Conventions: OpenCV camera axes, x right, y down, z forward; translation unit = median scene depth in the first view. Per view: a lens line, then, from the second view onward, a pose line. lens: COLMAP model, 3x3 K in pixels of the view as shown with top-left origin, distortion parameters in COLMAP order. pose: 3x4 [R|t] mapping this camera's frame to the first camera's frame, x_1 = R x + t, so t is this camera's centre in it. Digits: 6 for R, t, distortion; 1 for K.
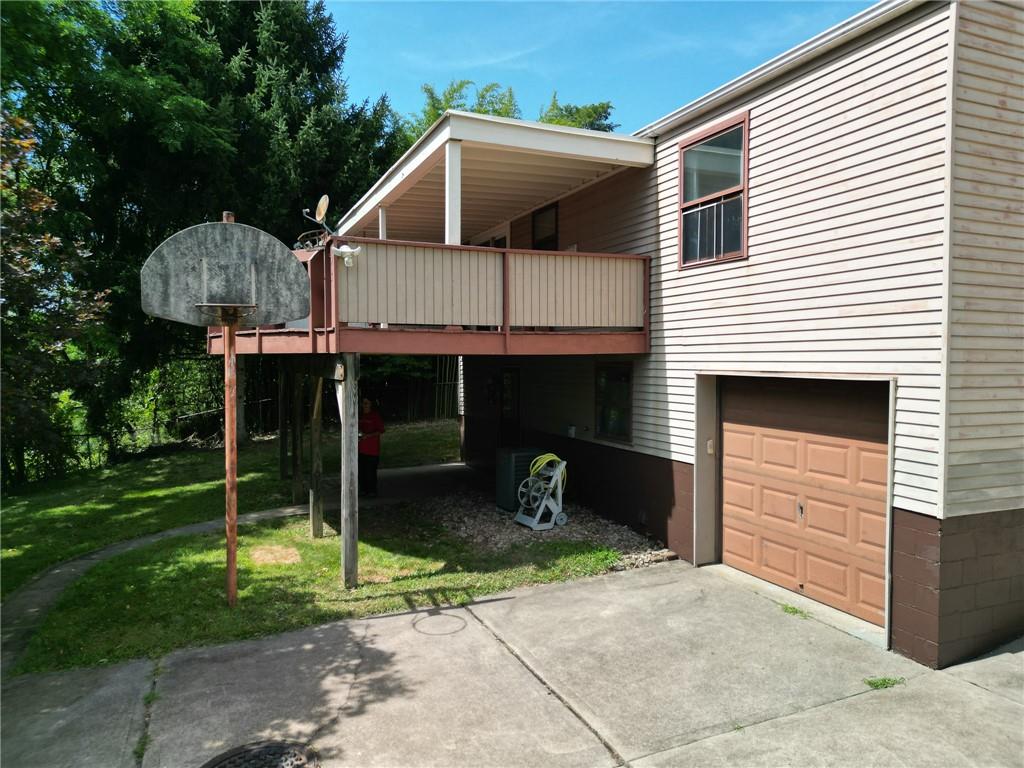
lens RADIAL K [[711.4, 0, 512.0], [0, 711.4, 384.0], [0, 0, 1]] dist [0.066961, -0.062302]
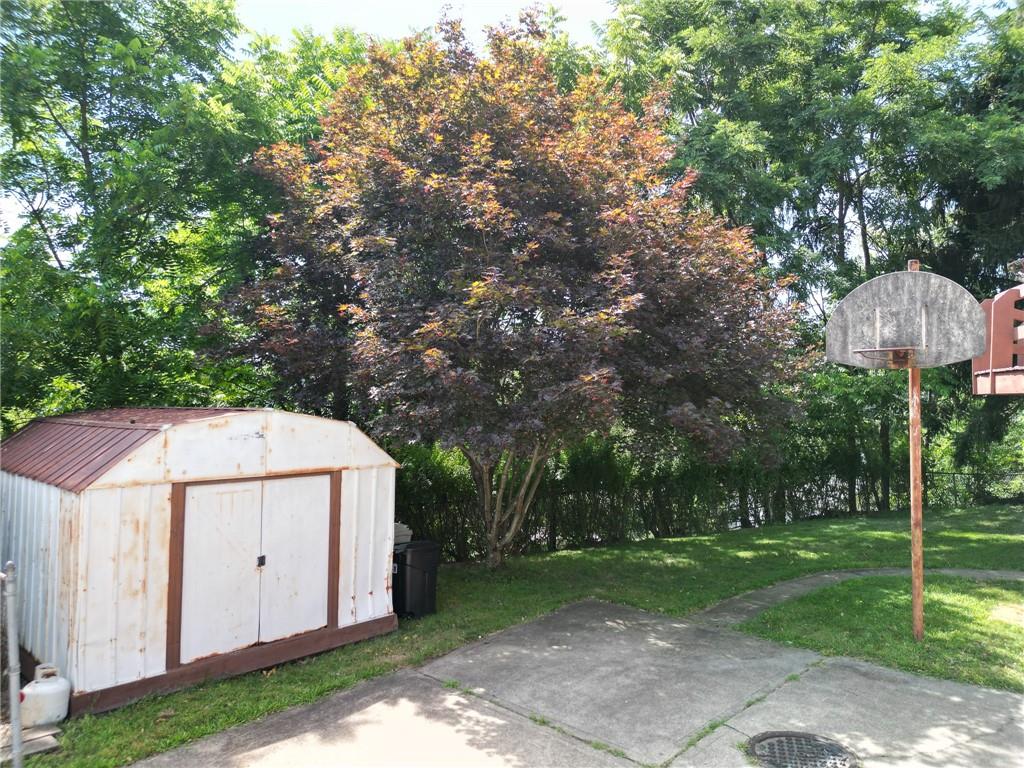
lens RADIAL K [[711.4, 0, 512.0], [0, 711.4, 384.0], [0, 0, 1]] dist [0.066961, -0.062302]
pose [[0.392374, -0.013556, -0.919706, 0.366499], [-0.037649, 0.998817, -0.030784, -0.002898], [0.919035, 0.046705, 0.391400, 0.056738]]
